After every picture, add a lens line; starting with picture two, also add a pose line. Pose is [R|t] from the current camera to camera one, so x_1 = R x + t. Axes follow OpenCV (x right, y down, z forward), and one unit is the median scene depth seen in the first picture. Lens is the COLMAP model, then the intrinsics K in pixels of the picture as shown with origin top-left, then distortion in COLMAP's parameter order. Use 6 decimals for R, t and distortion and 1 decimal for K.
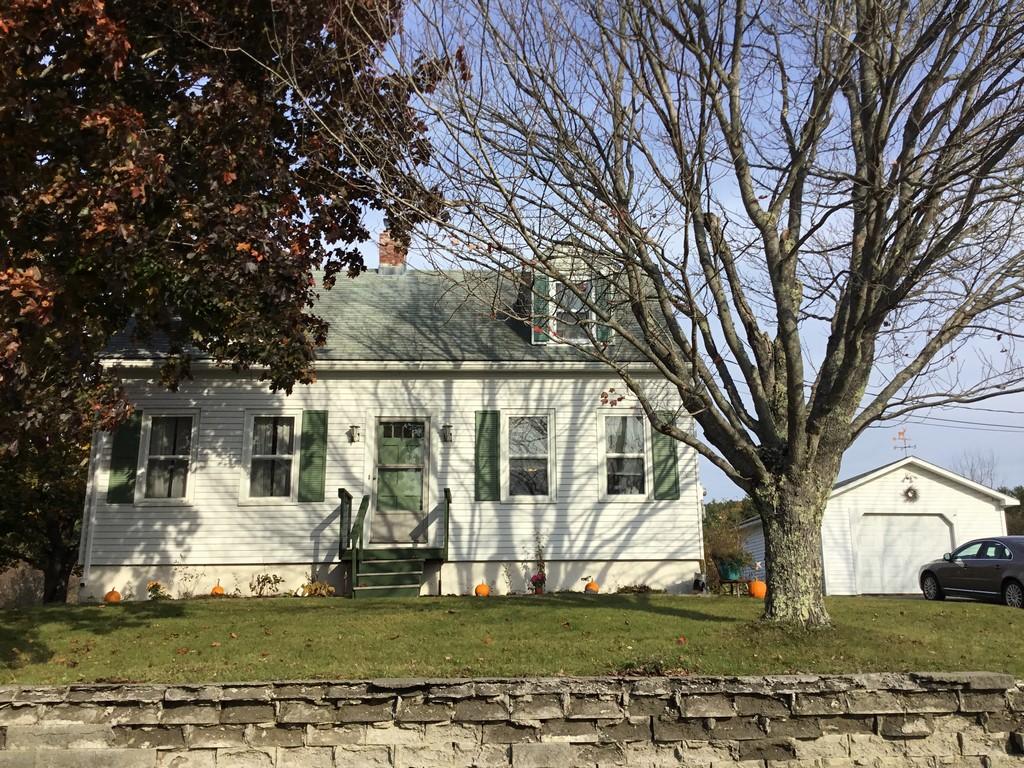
lens RADIAL K [[926.8, 0, 512.0], [0, 926.8, 384.0], [0, 0, 1]] dist [0.074593, -0.002160]
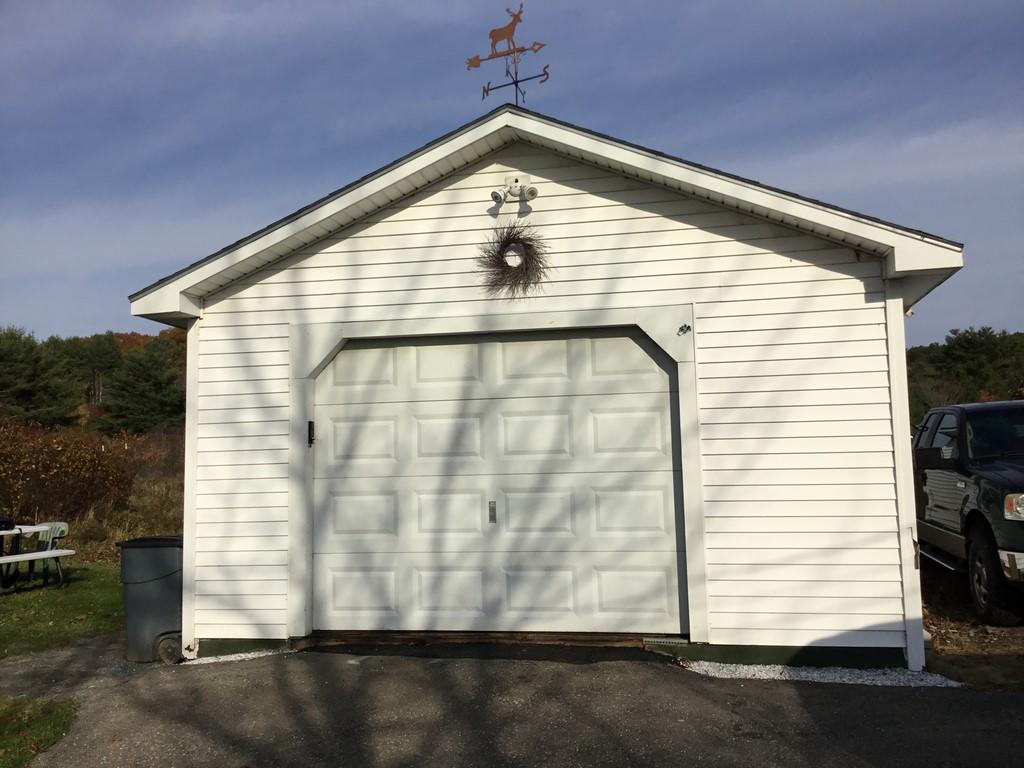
lens RADIAL K [[926.8, 0, 512.0], [0, 926.8, 384.0], [0, 0, 1]] dist [0.074593, -0.002160]
pose [[0.971110, -0.041232, -0.235045, 0.481749], [0.062937, 0.994340, 0.085600, 0.129596], [0.230185, -0.097920, 0.968208, 0.746709]]
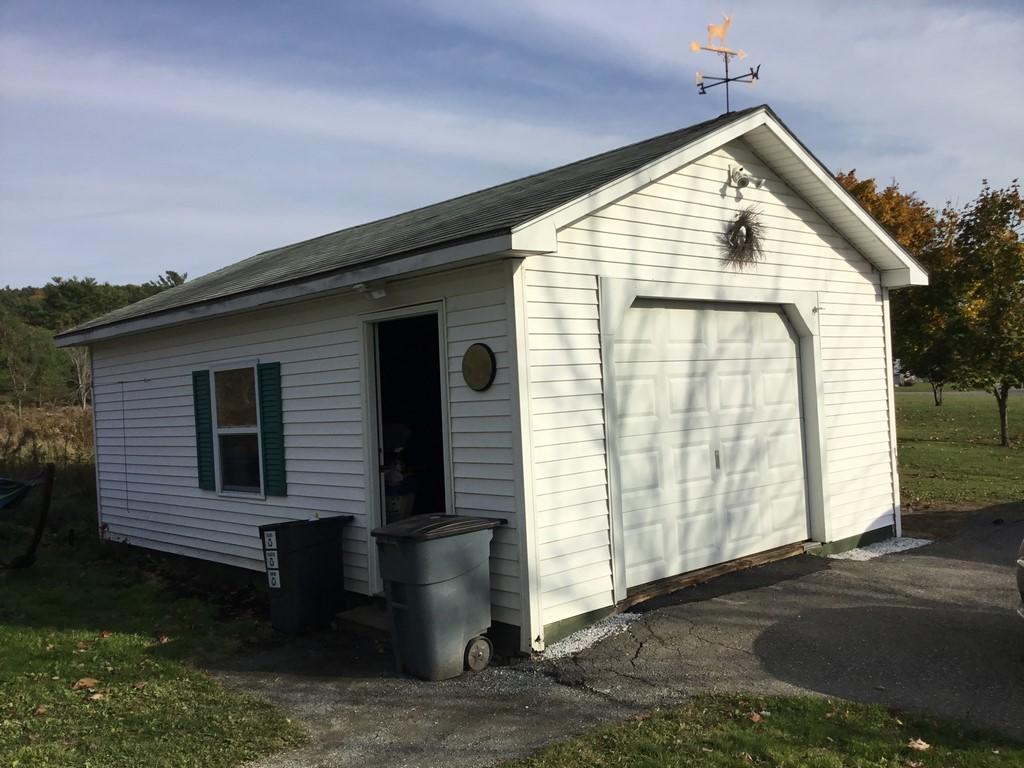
lens RADIAL K [[926.8, 0, 512.0], [0, 926.8, 384.0], [0, 0, 1]] dist [0.074593, -0.002160]
pose [[0.764047, -0.032621, 0.644335, 0.177505], [-0.072065, 0.988156, 0.135481, 0.127887], [-0.641123, -0.149948, 0.752647, 0.815848]]
